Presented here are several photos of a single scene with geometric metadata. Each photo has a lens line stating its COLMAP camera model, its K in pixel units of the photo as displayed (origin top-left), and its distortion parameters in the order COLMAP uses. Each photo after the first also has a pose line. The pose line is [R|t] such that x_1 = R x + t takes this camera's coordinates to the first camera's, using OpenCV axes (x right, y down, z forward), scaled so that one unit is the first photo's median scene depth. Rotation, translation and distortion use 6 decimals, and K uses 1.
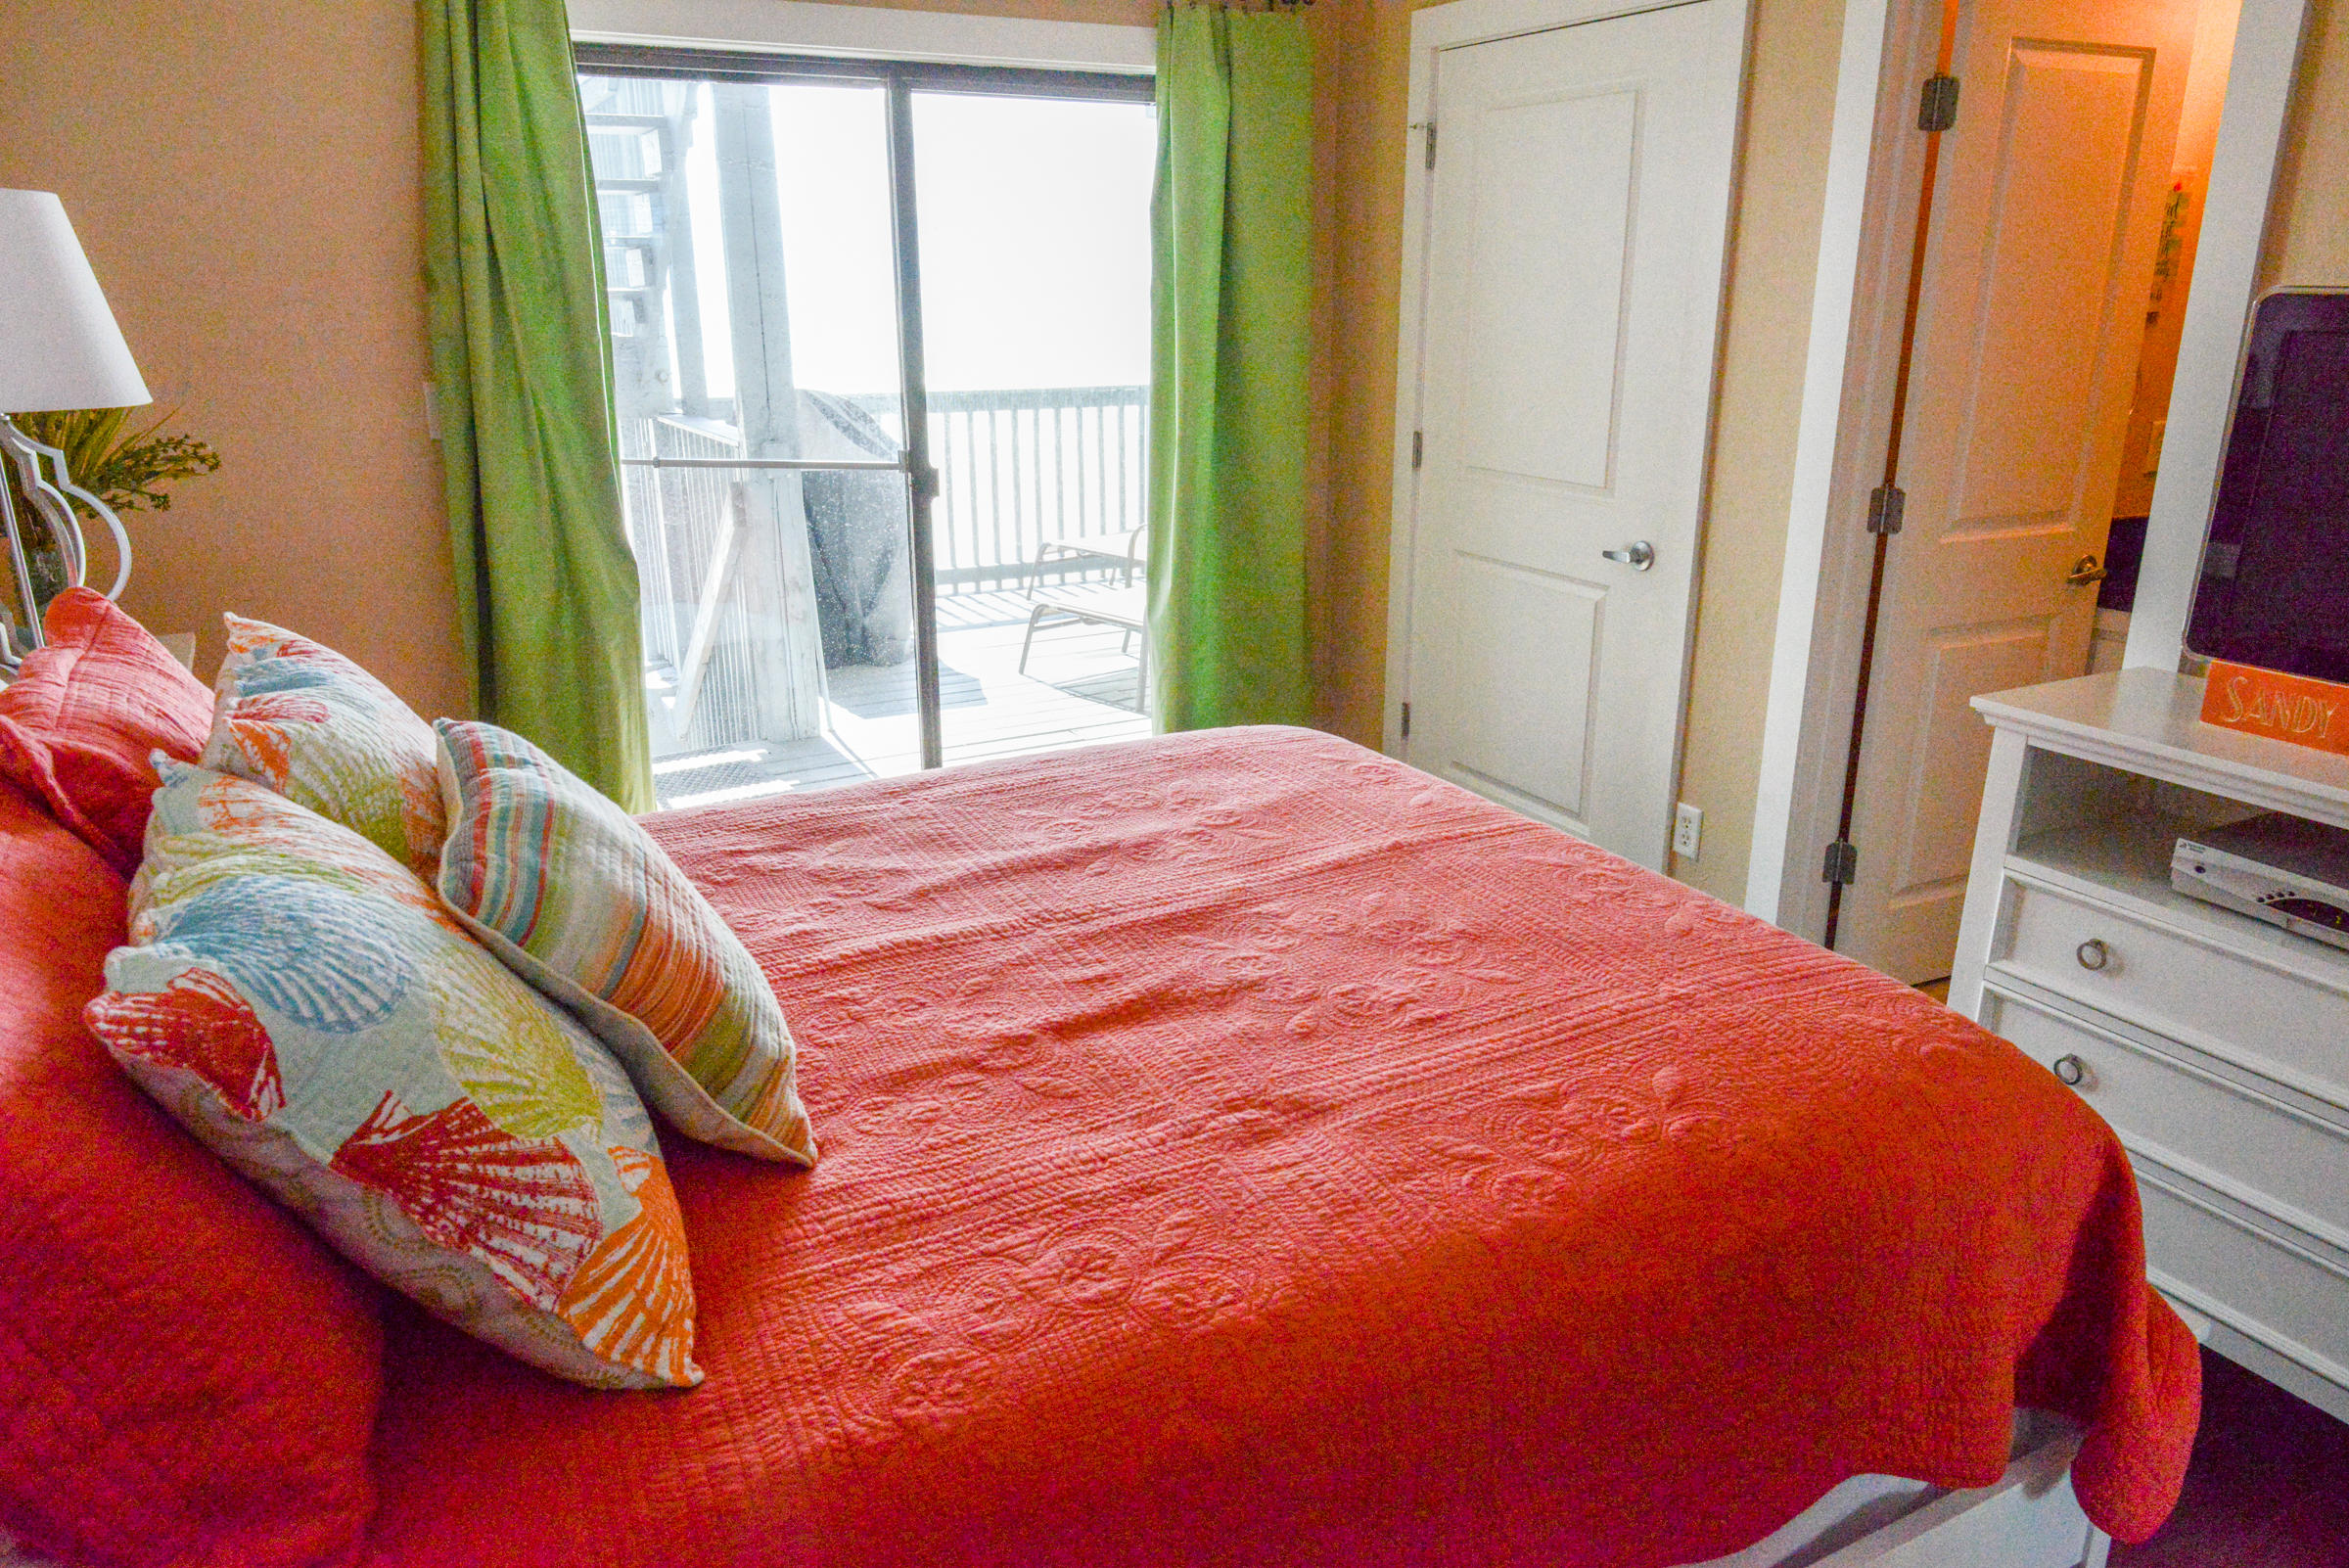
lens RADIAL K [[1597.7, 0, 1178.8], [0, 1597.7, 790.7], [0, 0, 1]] dist [0.002949, -0.008663]
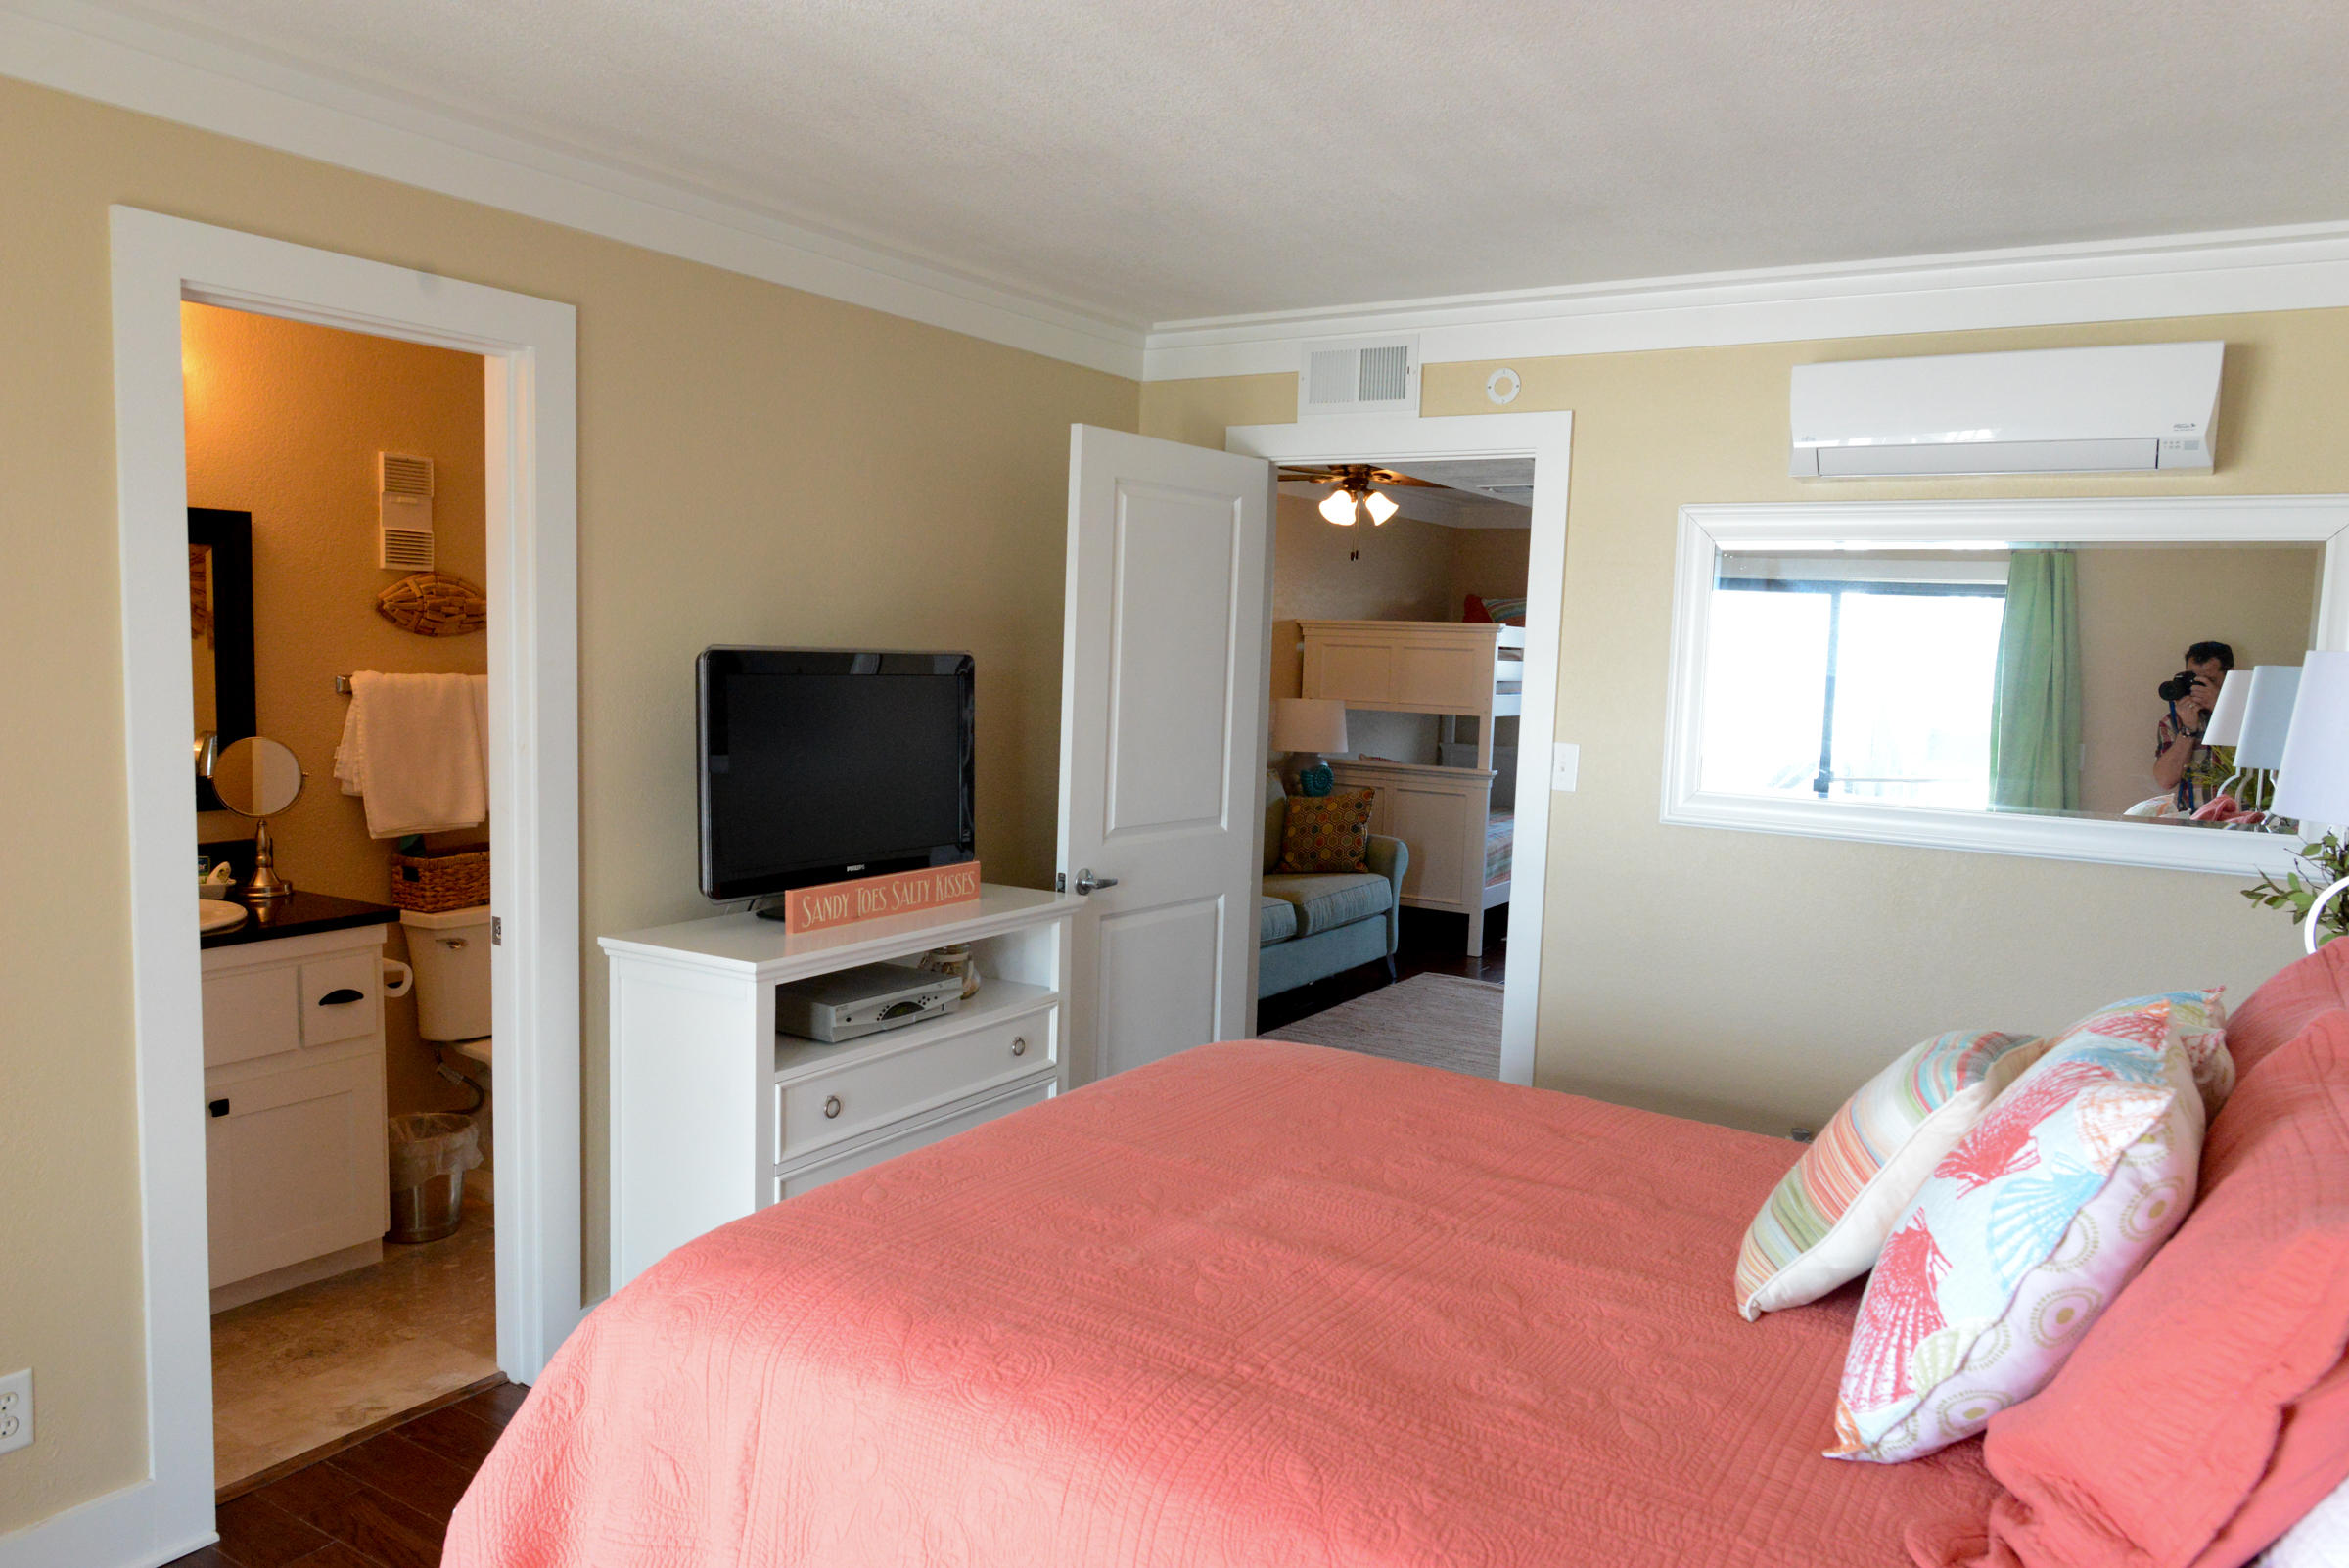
lens RADIAL K [[1597.7, 0, 1178.8], [0, 1597.7, 790.7], [0, 0, 1]] dist [0.002949, -0.008663]
pose [[-0.491764, -0.098015, 0.865194, -0.834616], [0.237217, 0.940978, 0.241431, -0.466180], [-0.837793, 0.323966, -0.439488, 1.400762]]
